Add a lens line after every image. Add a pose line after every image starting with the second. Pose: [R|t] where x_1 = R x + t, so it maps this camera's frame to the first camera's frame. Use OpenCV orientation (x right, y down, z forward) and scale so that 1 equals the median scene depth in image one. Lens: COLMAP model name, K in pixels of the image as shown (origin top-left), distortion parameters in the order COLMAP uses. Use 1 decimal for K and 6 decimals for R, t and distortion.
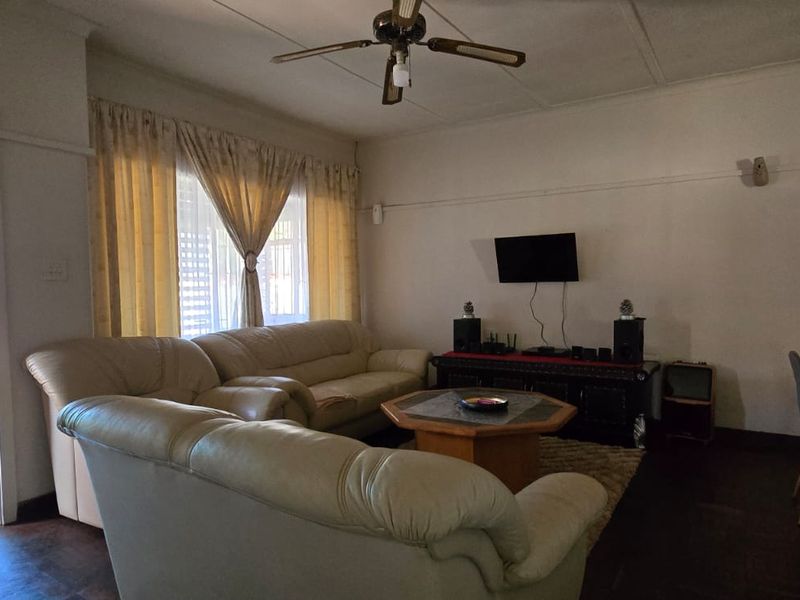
lens RADIAL K [[527.5, 0, 390.9], [0, 527.5, 301.7], [0, 0, 1]] dist [-0.003930, -0.000579]
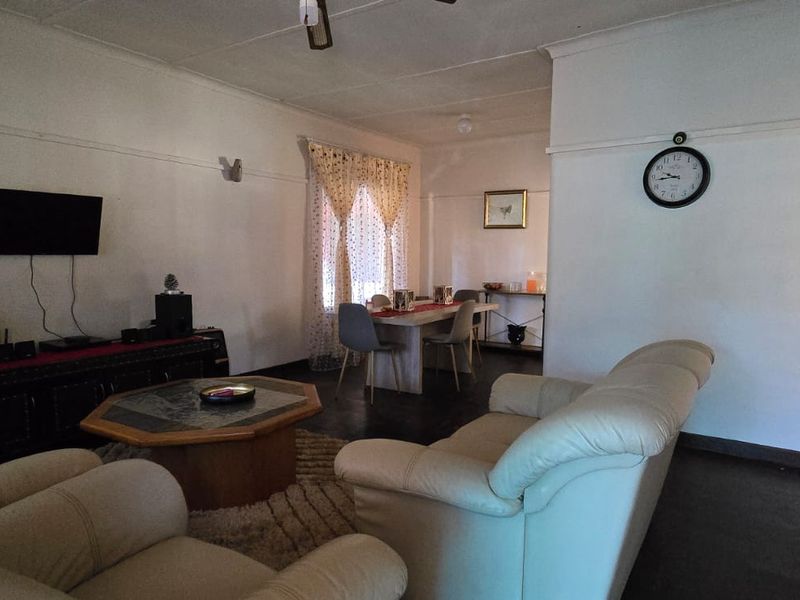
lens RADIAL K [[527.5, 0, 390.9], [0, 527.5, 301.7], [0, 0, 1]] dist [-0.003930, -0.000579]
pose [[0.036690, -0.071656, 0.996754, -0.490686], [0.035243, 0.996898, 0.070369, -0.007182], [-0.998705, 0.032547, 0.039101, 0.509445]]
